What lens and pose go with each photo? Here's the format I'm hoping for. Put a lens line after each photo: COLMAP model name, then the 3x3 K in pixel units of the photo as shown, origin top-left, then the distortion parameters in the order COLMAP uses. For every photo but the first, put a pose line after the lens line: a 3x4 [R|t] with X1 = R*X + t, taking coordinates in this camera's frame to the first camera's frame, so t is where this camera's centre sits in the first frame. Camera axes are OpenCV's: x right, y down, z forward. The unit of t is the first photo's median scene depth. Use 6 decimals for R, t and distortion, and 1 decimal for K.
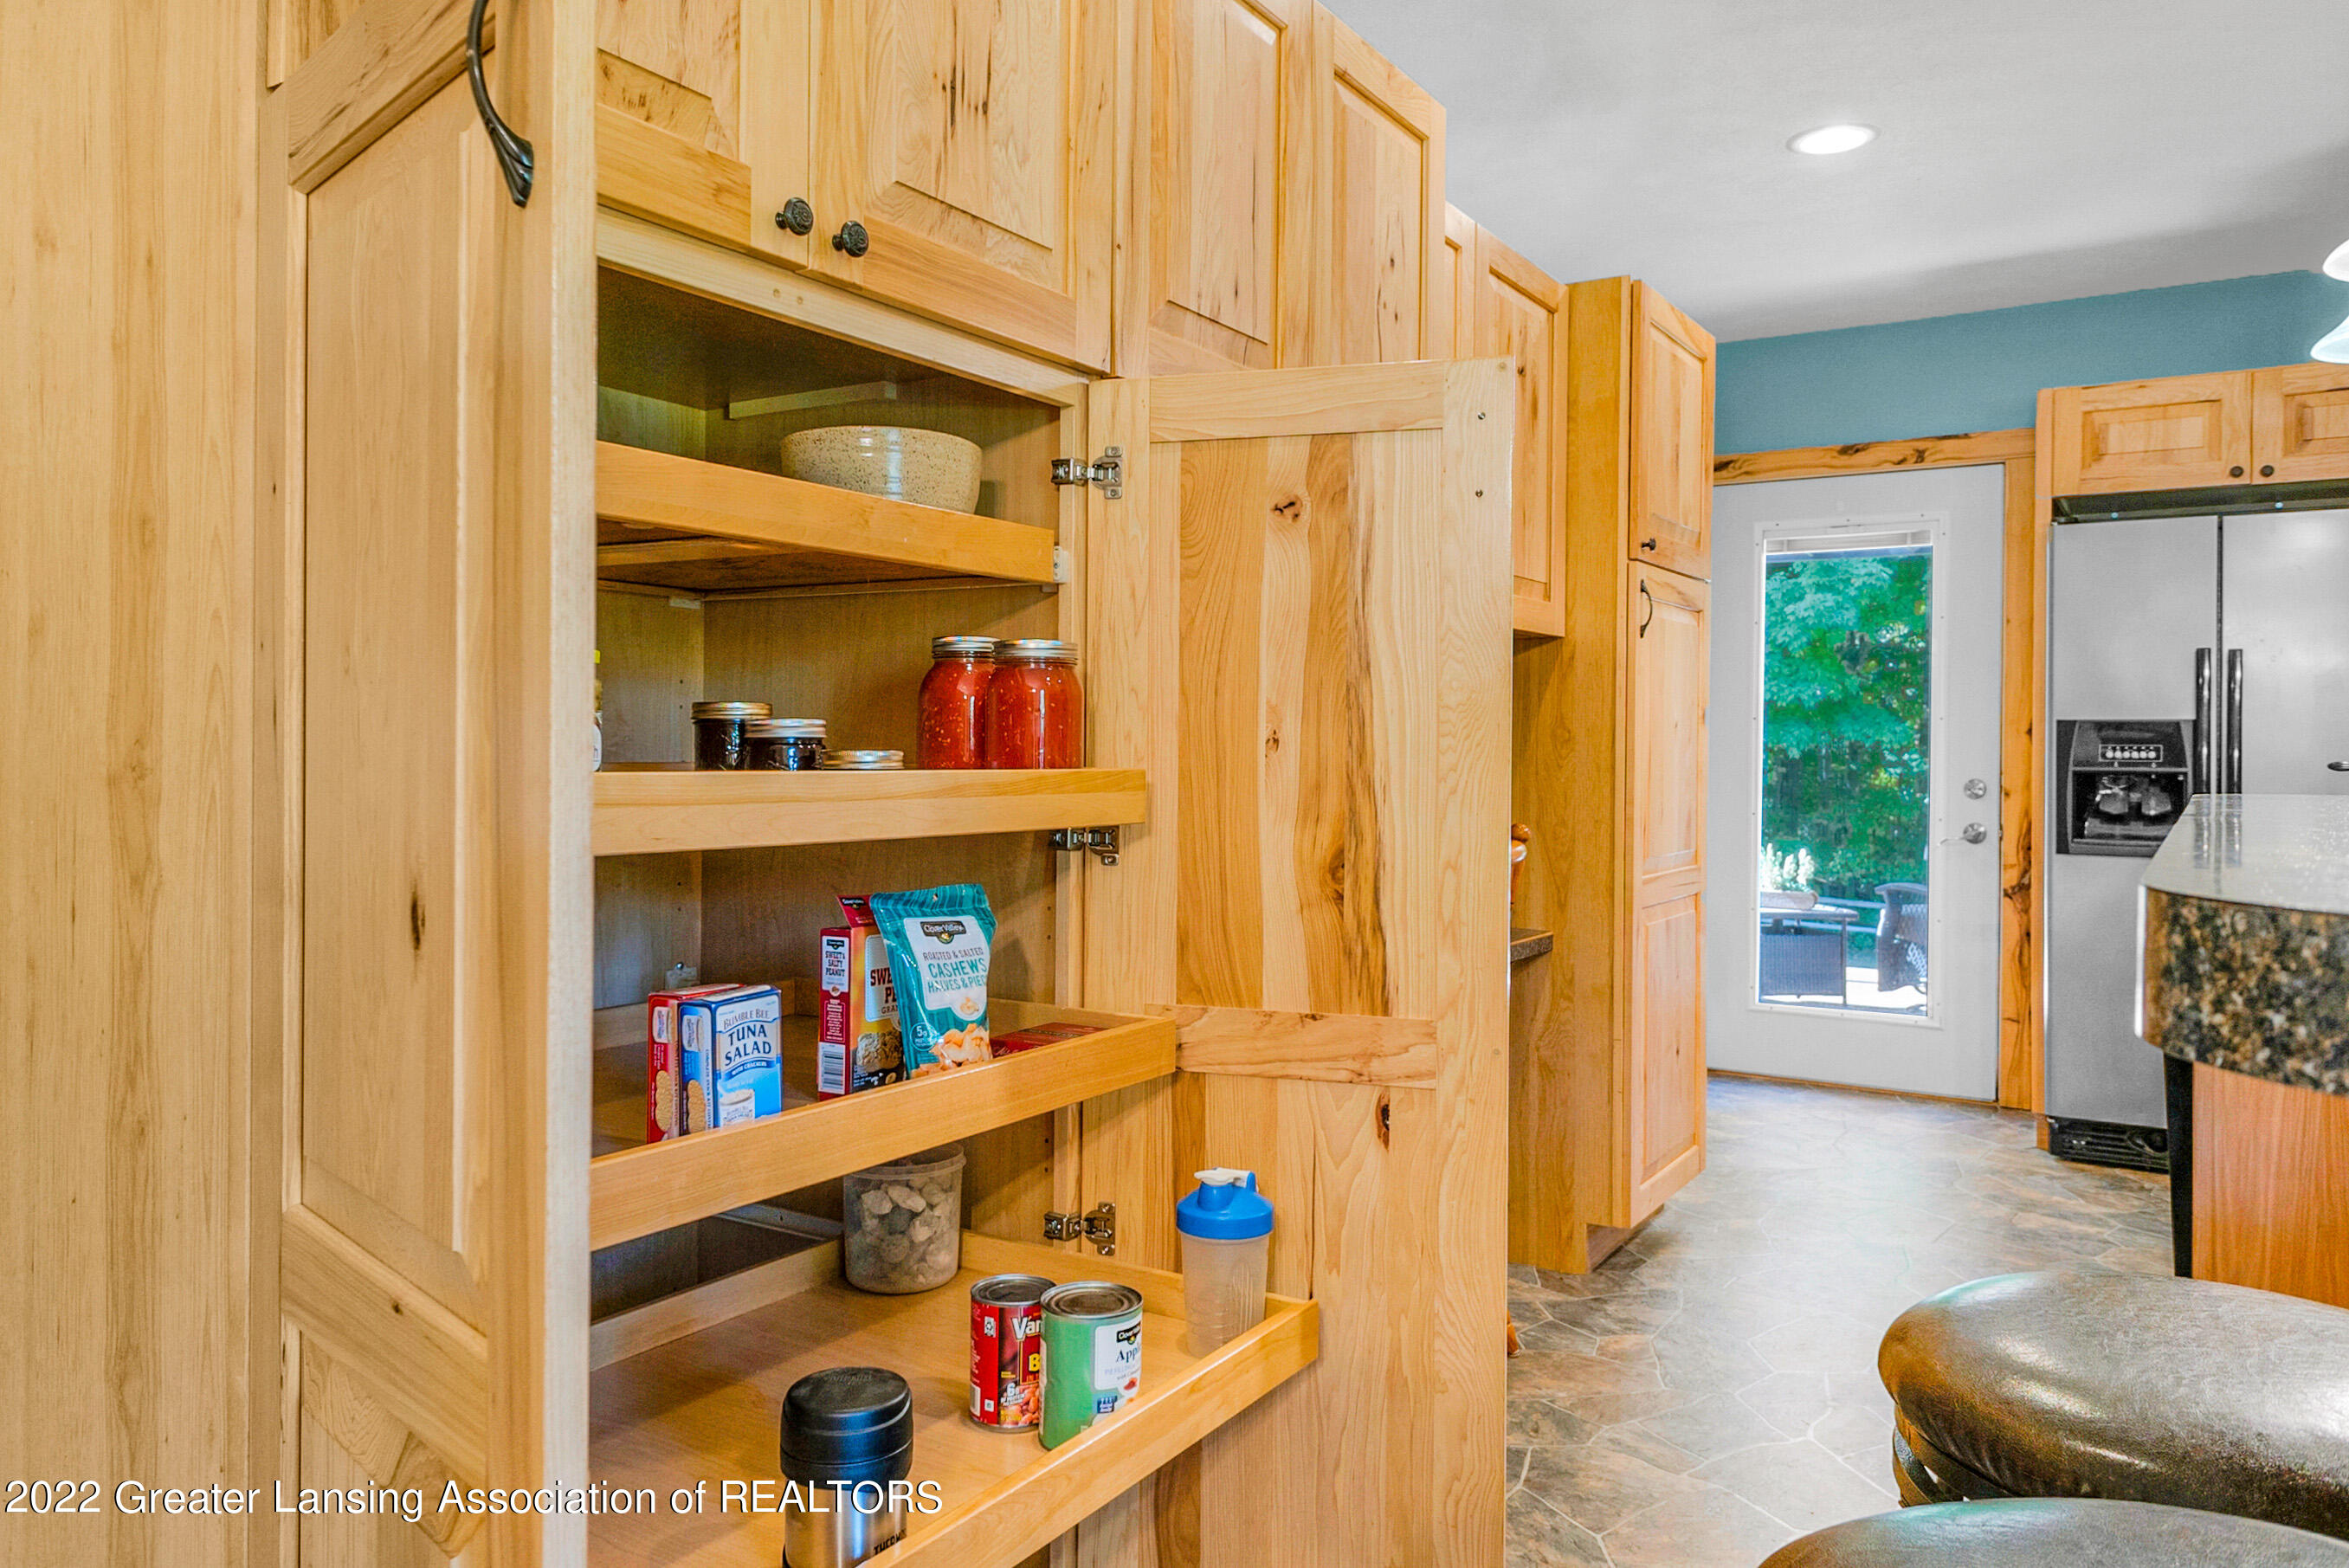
lens RADIAL K [[1614.1, 0, 1189.5], [0, 1614.1, 772.2], [0, 0, 1]] dist [0.013097, -0.006644]
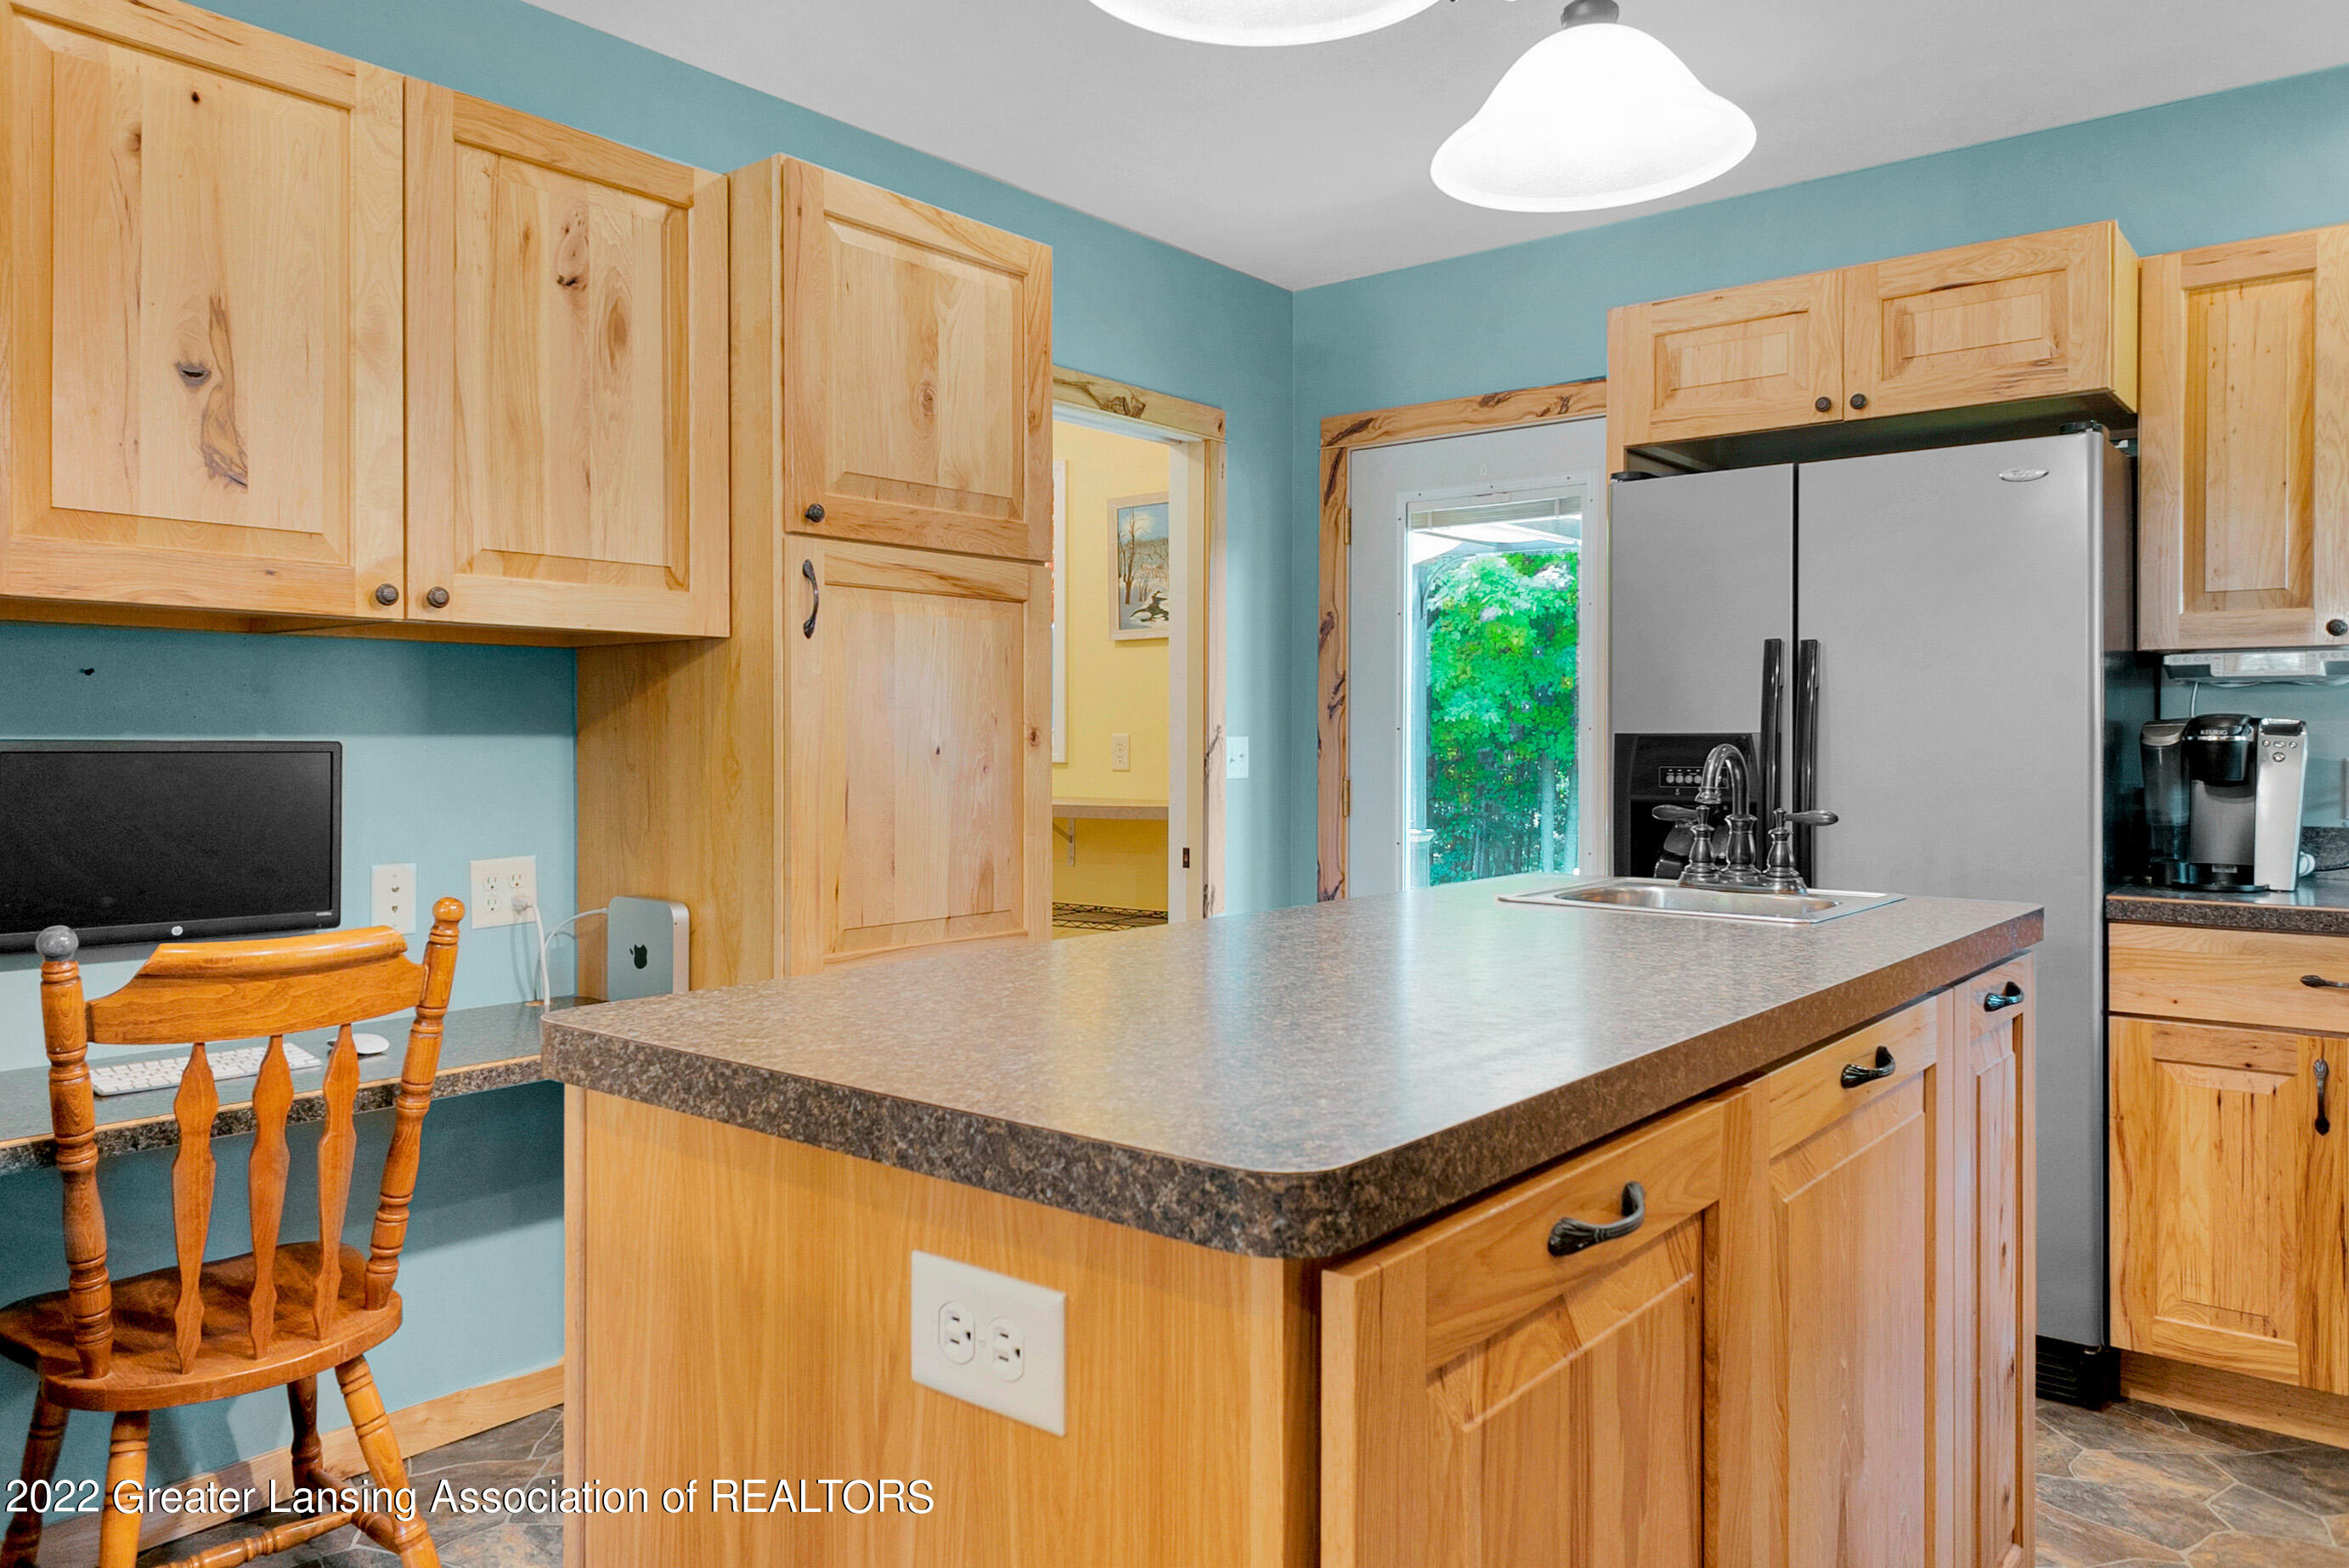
lens RADIAL K [[1614.0, 0, 1162.4], [0, 1614.0, 777.8], [0, 0, 1]] dist [0.013097, -0.006644]
pose [[0.994119, -0.004852, -0.108180, 0.414138], [0.005184, 0.999983, 0.002786, -0.014924], [0.108165, -0.003330, 0.994127, 0.213827]]
